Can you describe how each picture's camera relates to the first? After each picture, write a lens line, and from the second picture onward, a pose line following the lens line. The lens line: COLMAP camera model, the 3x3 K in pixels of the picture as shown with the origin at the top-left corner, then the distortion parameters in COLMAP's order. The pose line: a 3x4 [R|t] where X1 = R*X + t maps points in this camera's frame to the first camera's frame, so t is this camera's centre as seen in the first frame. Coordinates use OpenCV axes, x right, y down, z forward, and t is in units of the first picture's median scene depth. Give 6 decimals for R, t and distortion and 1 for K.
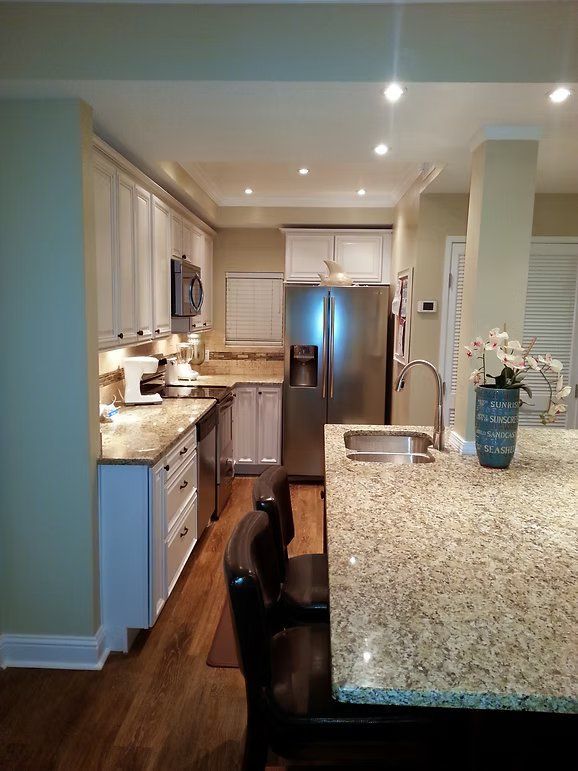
lens RADIAL K [[617.2, 0, 289.0], [0, 617.2, 385.5], [0, 0, 1]] dist [0.094006, -0.150959]
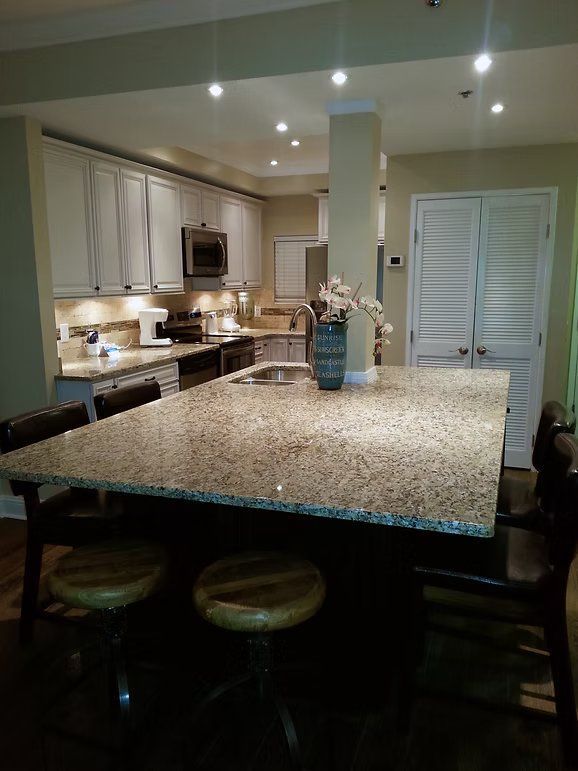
lens RADIAL K [[617.2, 0, 289.0], [0, 617.2, 385.5], [0, 0, 1]] dist [0.094006, -0.150959]
pose [[0.957323, 0.028890, -0.287572, 0.365375], [-0.013448, 0.998366, 0.055529, 0.033998], [0.288707, -0.049292, 0.956148, -0.113485]]
